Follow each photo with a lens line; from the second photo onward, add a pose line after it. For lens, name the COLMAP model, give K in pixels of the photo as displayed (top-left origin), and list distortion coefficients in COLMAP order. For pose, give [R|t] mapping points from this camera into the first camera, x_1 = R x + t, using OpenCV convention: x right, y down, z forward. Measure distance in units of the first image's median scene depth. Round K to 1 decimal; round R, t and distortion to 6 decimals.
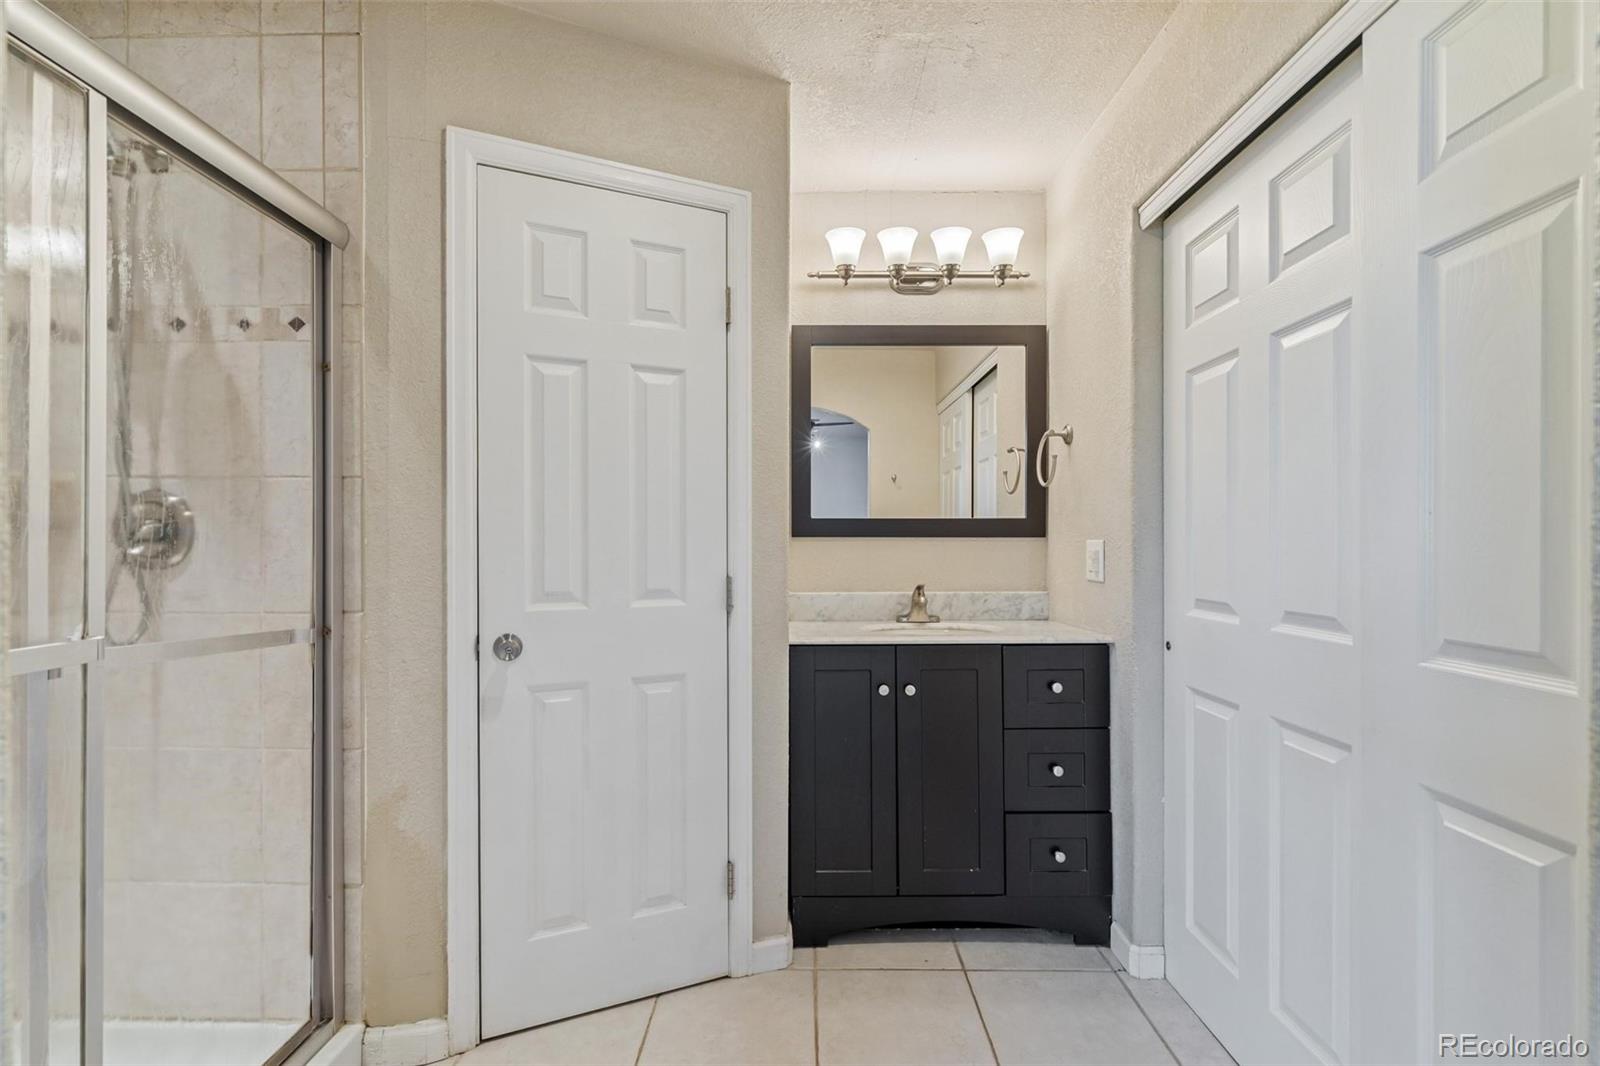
lens RADIAL K [[717.5, 0, 783.3], [0, 717.5, 548.9], [0, 0, 1]] dist [-0.002518, 0.002069]
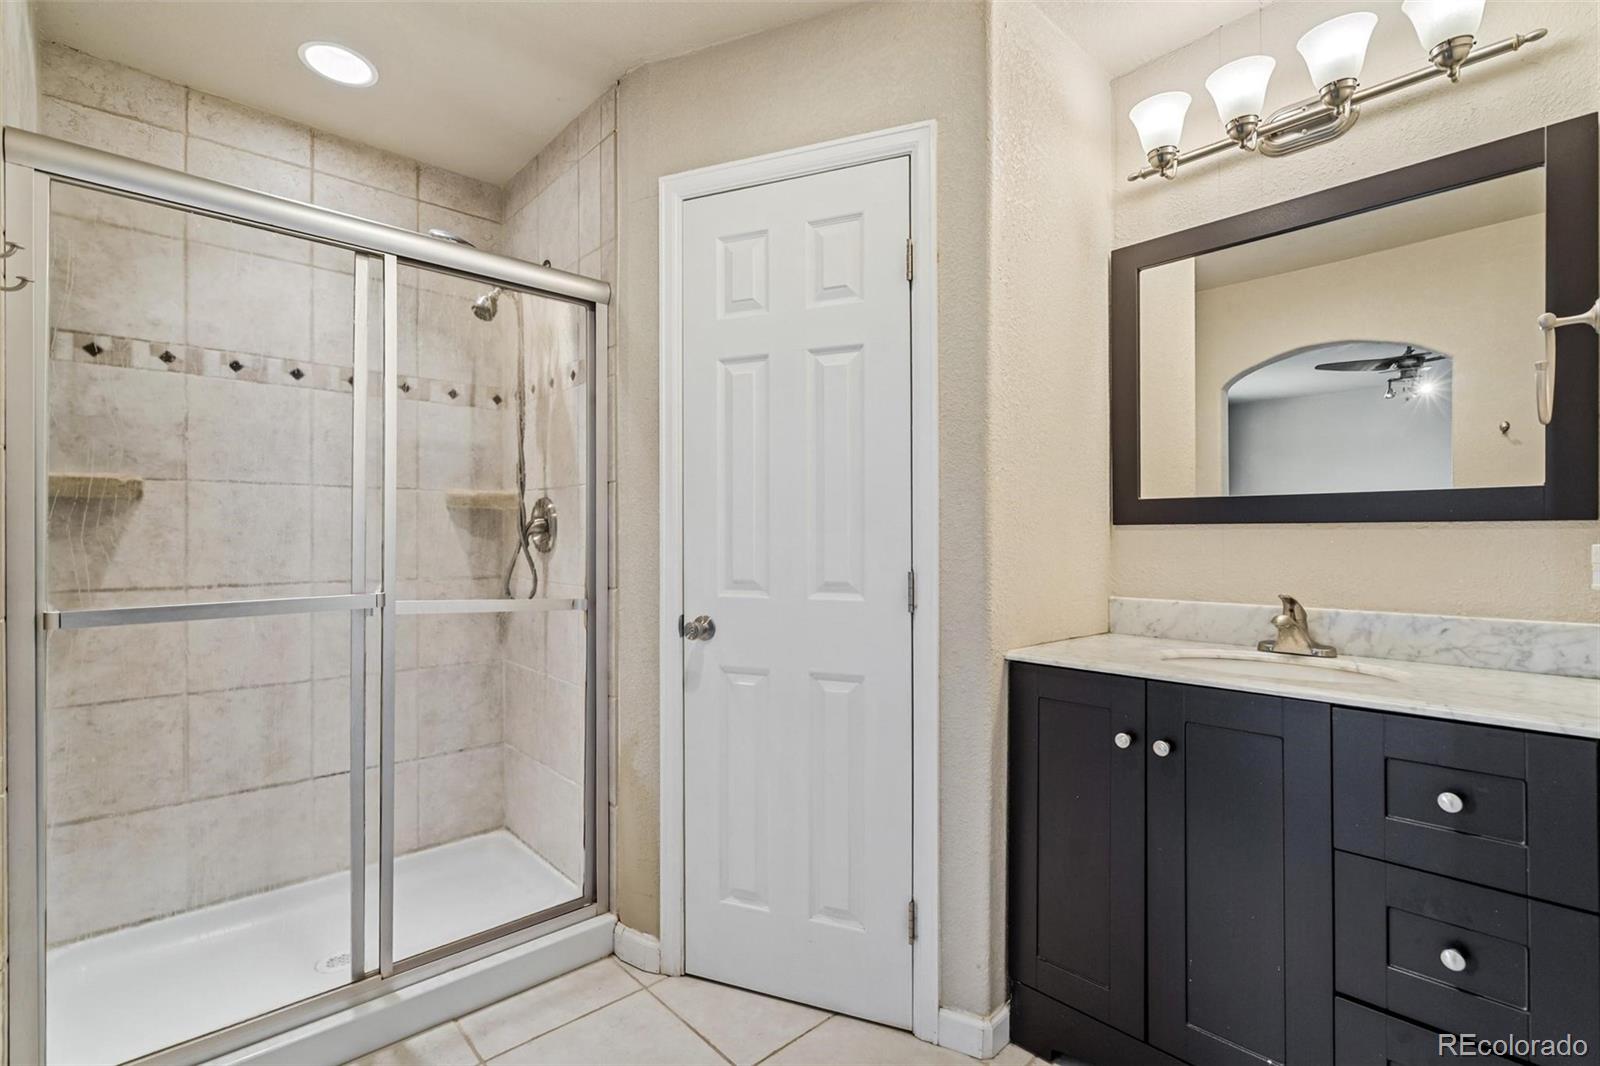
lens RADIAL K [[717.5, 0, 782.6], [0, 717.5, 536.8], [0, 0, 1]] dist [-0.002518, 0.002069]
pose [[0.694676, 0.001063, -0.719322, 0.446470], [-0.002816, 0.999995, -0.001242, -0.002152], [0.719318, 0.002888, 0.694675, 0.288383]]
